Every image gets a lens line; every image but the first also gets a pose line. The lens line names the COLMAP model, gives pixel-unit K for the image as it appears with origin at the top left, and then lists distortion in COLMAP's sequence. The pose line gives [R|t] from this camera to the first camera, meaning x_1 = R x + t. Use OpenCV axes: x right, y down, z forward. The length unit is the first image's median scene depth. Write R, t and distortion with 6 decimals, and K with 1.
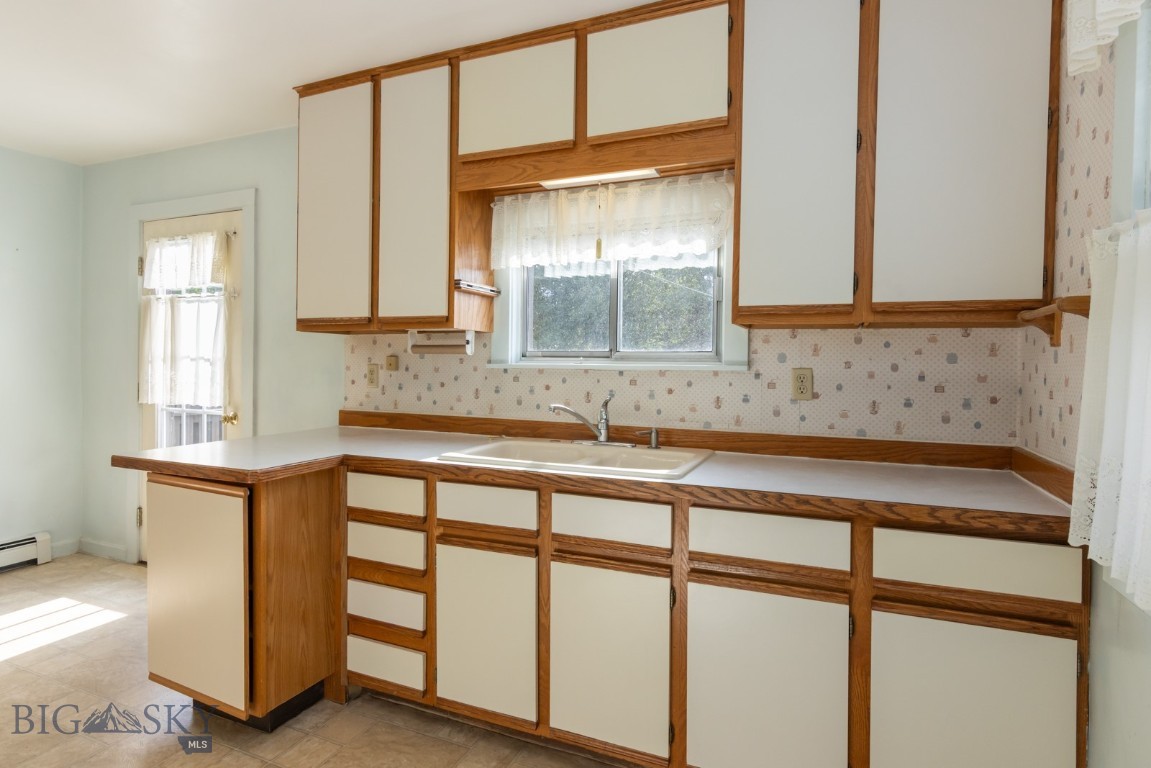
lens RADIAL K [[599.8, 0, 589.6], [0, 599.8, 372.6], [0, 0, 1]] dist [0.001357, 0.000438]
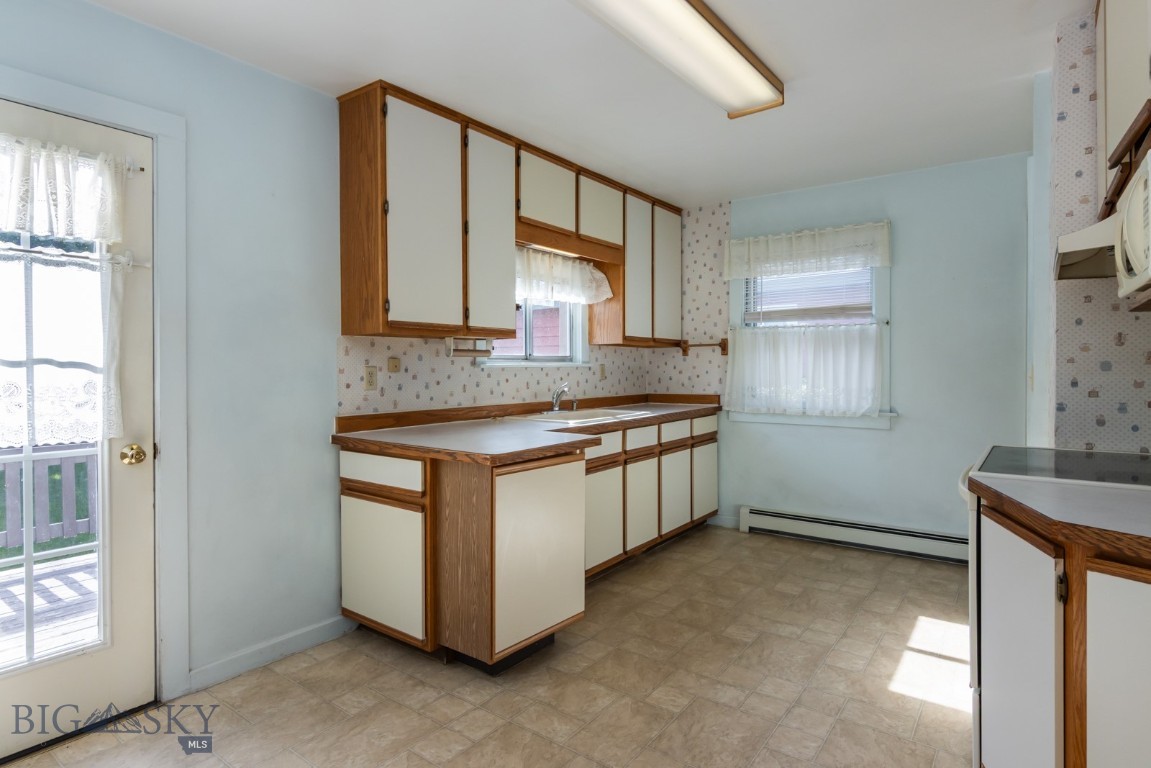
lens RADIAL K [[625.3, 0, 585.4], [0, 625.3, 375.1], [0, 0, 1]] dist [0.008447, 0.000588]
pose [[0.222593, -0.026008, 0.974564, -1.423312], [0.023945, 0.999488, 0.021204, -0.014739], [-0.974617, 0.018616, 0.223102, 0.469189]]
